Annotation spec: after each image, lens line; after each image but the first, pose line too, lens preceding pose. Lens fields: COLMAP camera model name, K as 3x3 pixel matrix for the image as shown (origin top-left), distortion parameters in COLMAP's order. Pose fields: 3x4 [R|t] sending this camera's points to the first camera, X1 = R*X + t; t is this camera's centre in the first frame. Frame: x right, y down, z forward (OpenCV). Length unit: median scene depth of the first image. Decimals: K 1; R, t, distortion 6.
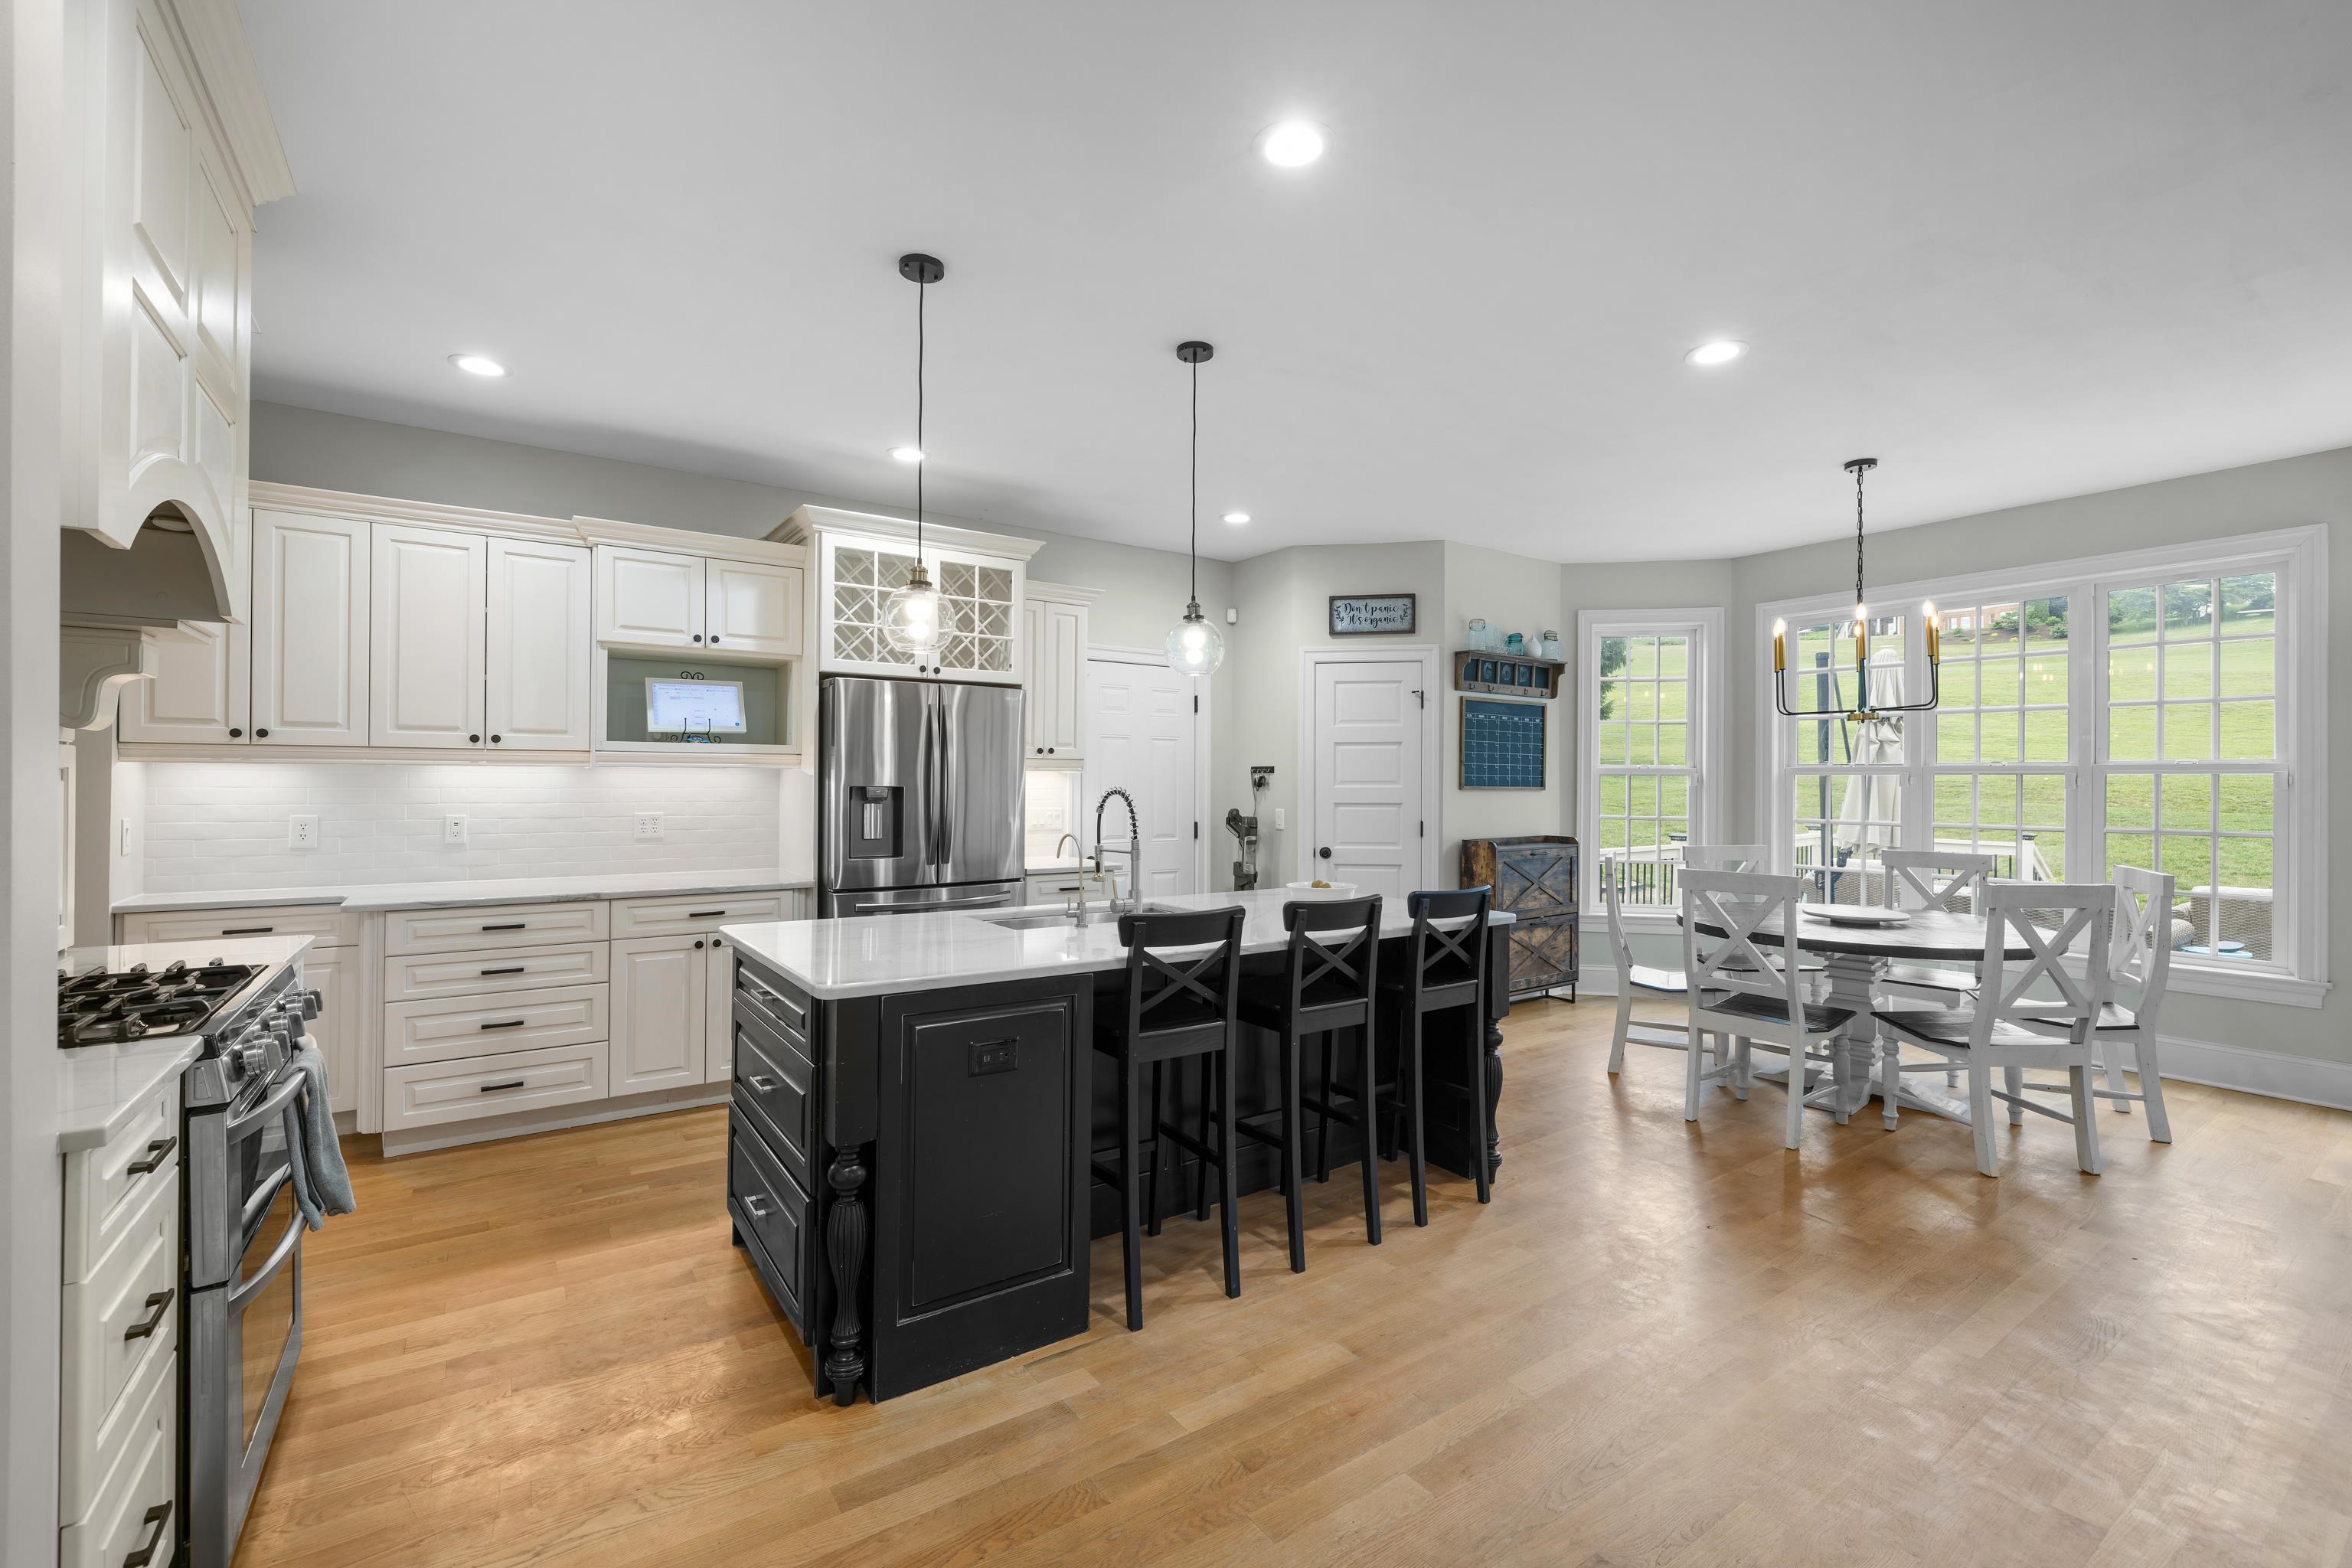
lens RADIAL K [[997.9, 0, 1176.6], [0, 997.9, 778.7], [0, 0, 1]] dist [0.001375, 0.000102]
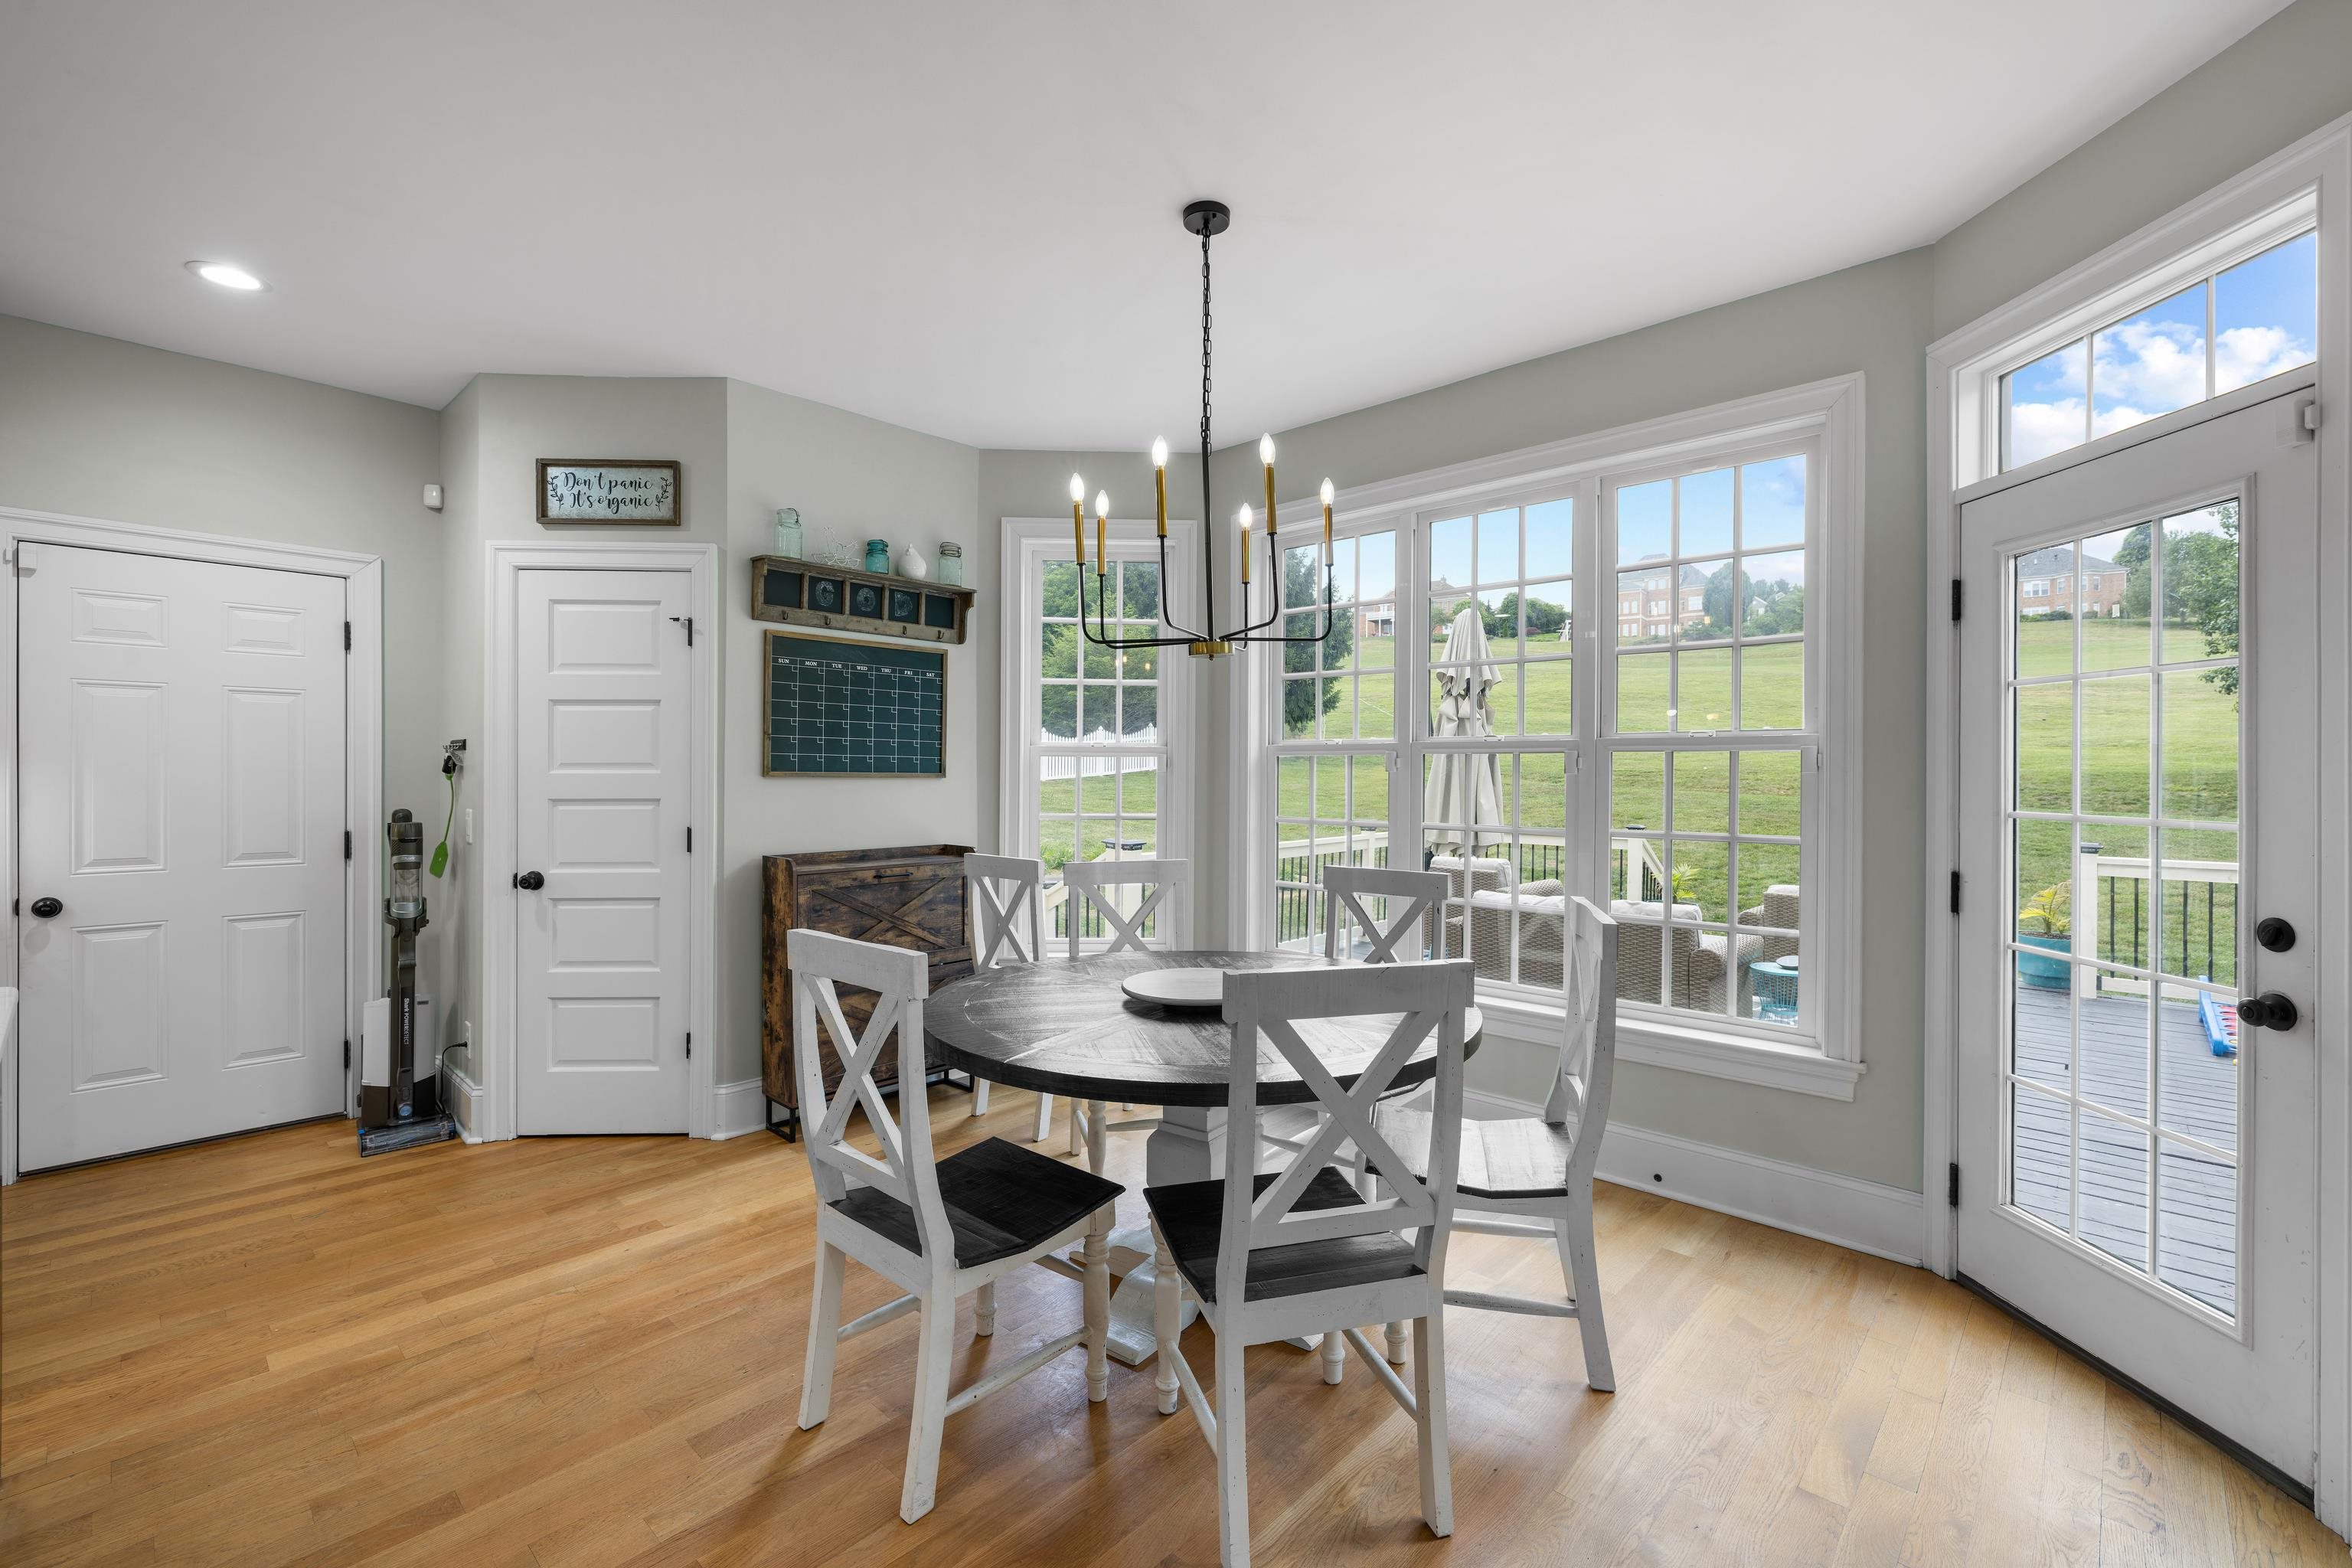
lens RADIAL K [[997.9, 0, 1179.0], [0, 997.9, 778.4], [0, 0, 1]] dist [0.001375, 0.000102]
pose [[0.976926, -0.001406, 0.213575, 0.526899], [-0.000523, 0.999960, 0.008975, 0.007961], [-0.213579, -0.008879, 0.976885, 0.417776]]
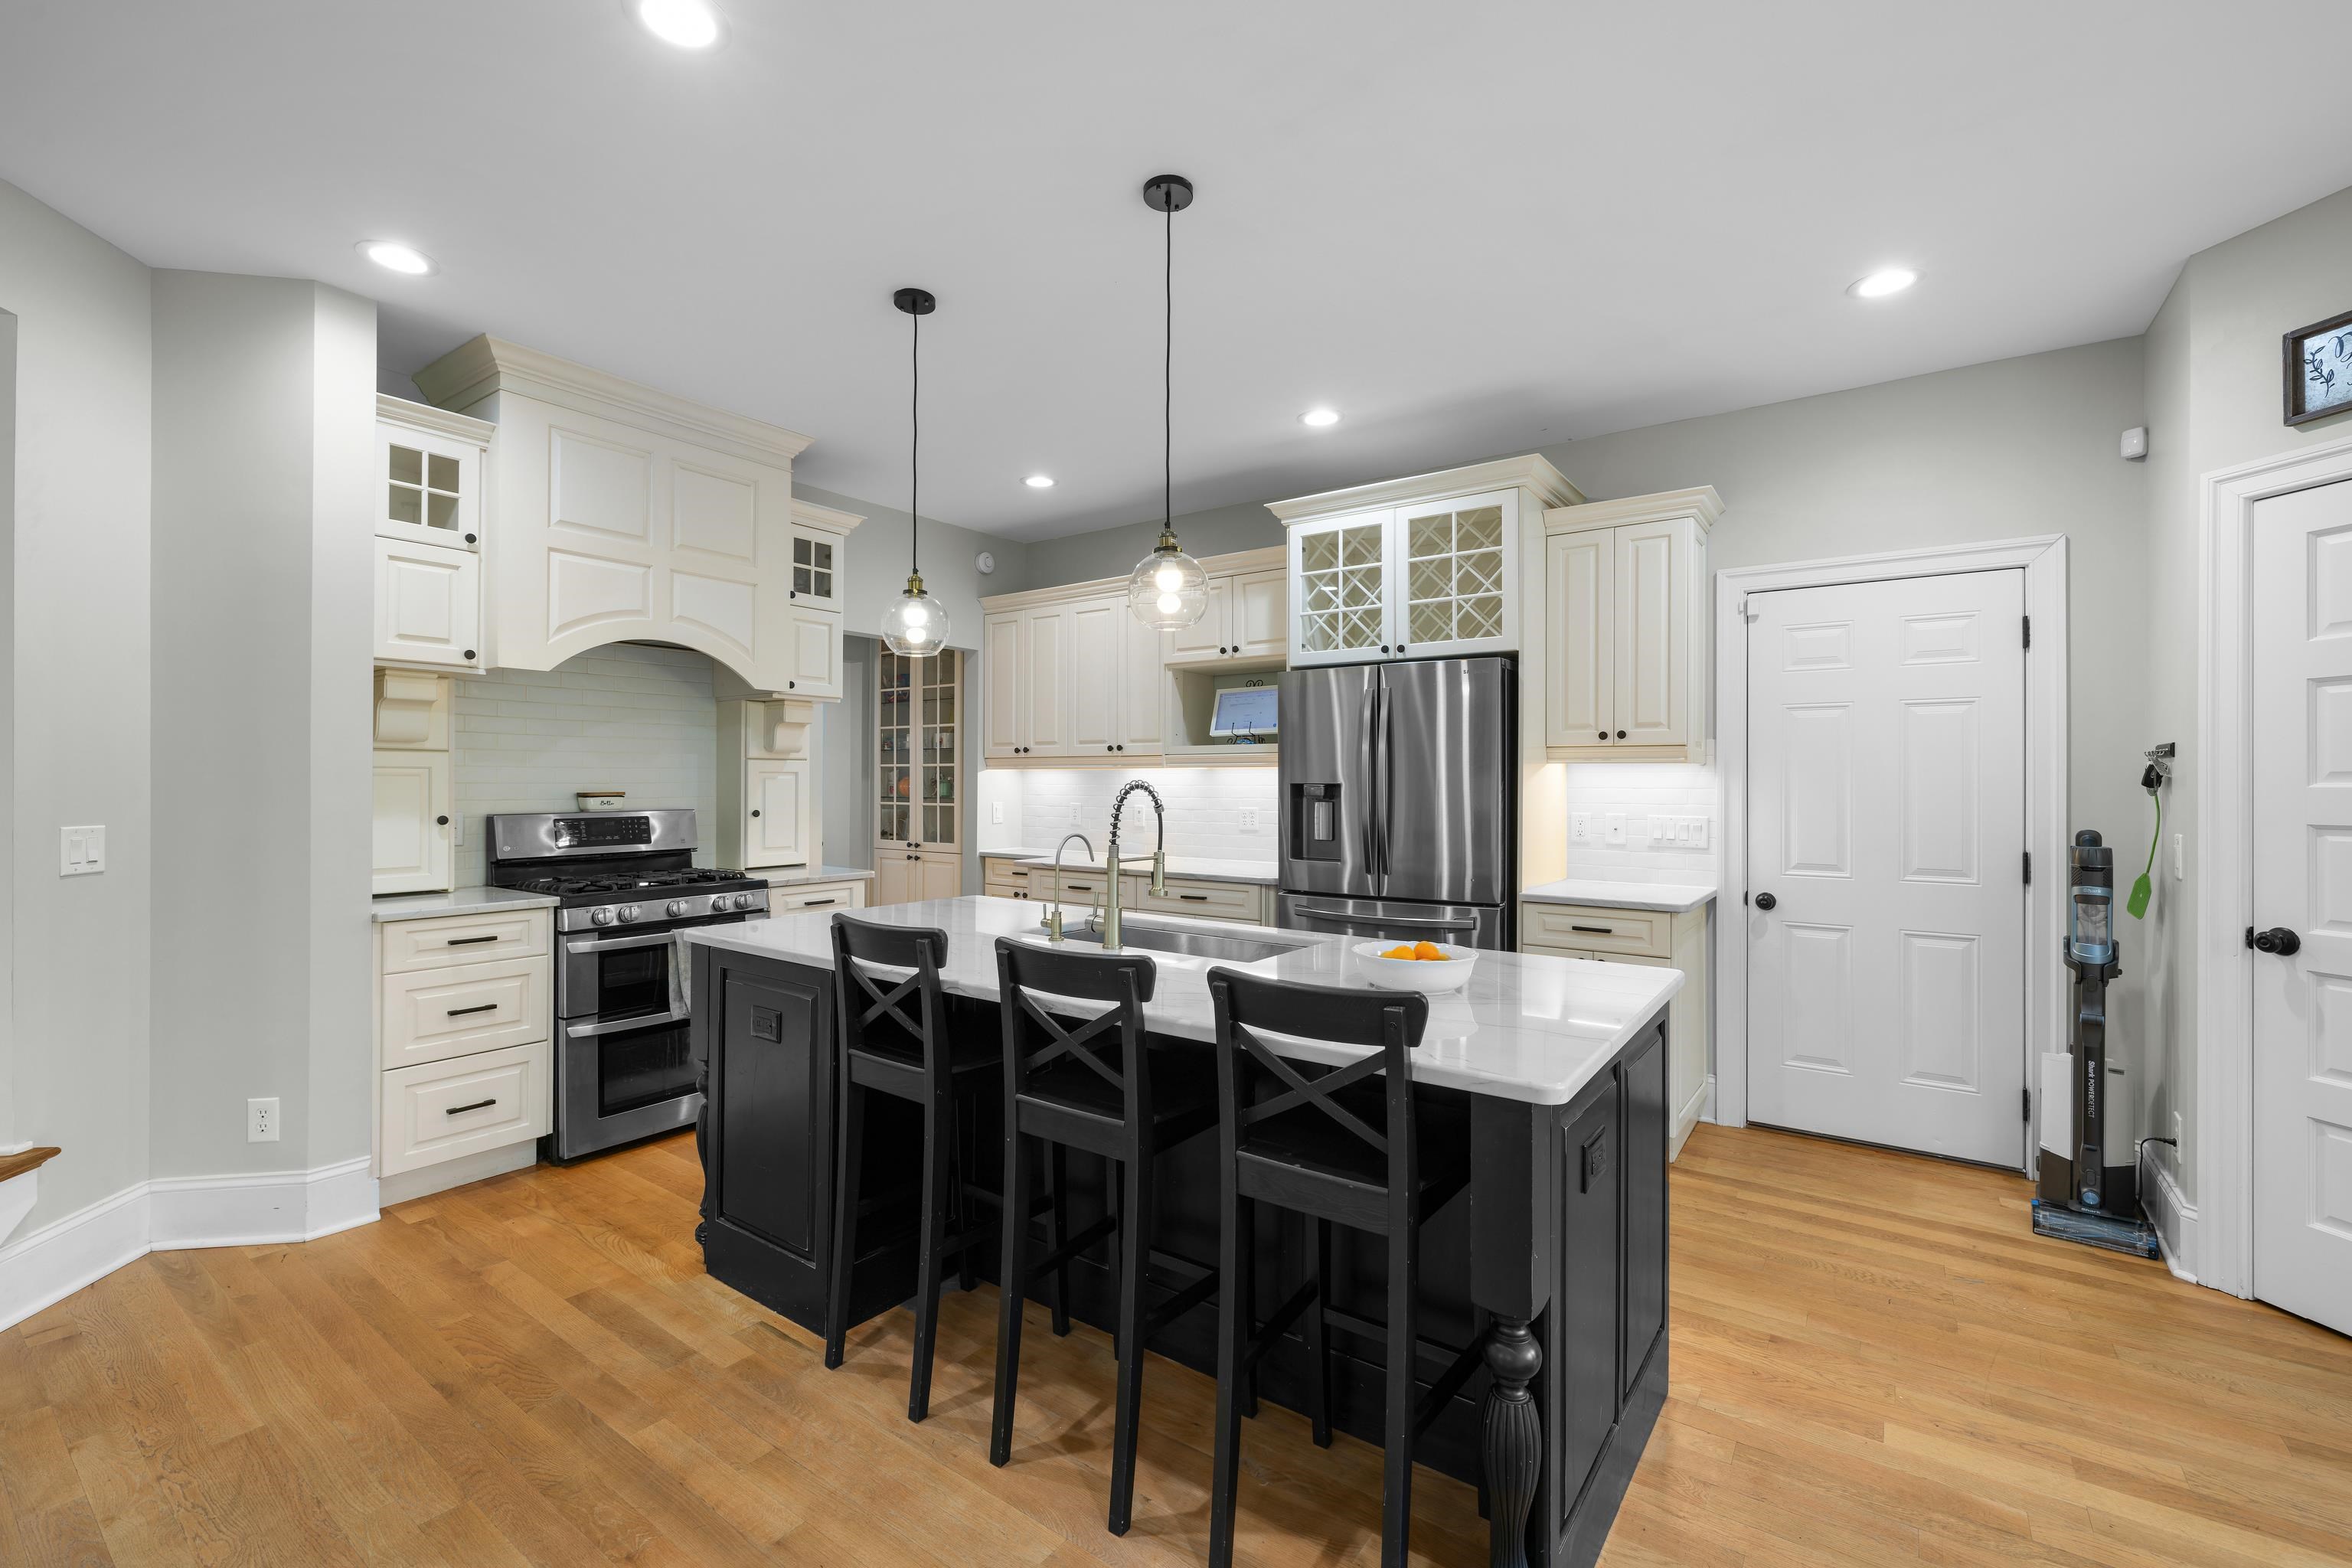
lens RADIAL K [[997.9, 0, 1174.1], [0, 997.9, 779.2], [0, 0, 1]] dist [0.001375, 0.000102]
pose [[0.334281, -0.007001, -0.942447, 0.512202], [0.002788, 0.999975, -0.006439, 0.008752], [0.942469, -0.000475, 0.334293, 0.540567]]
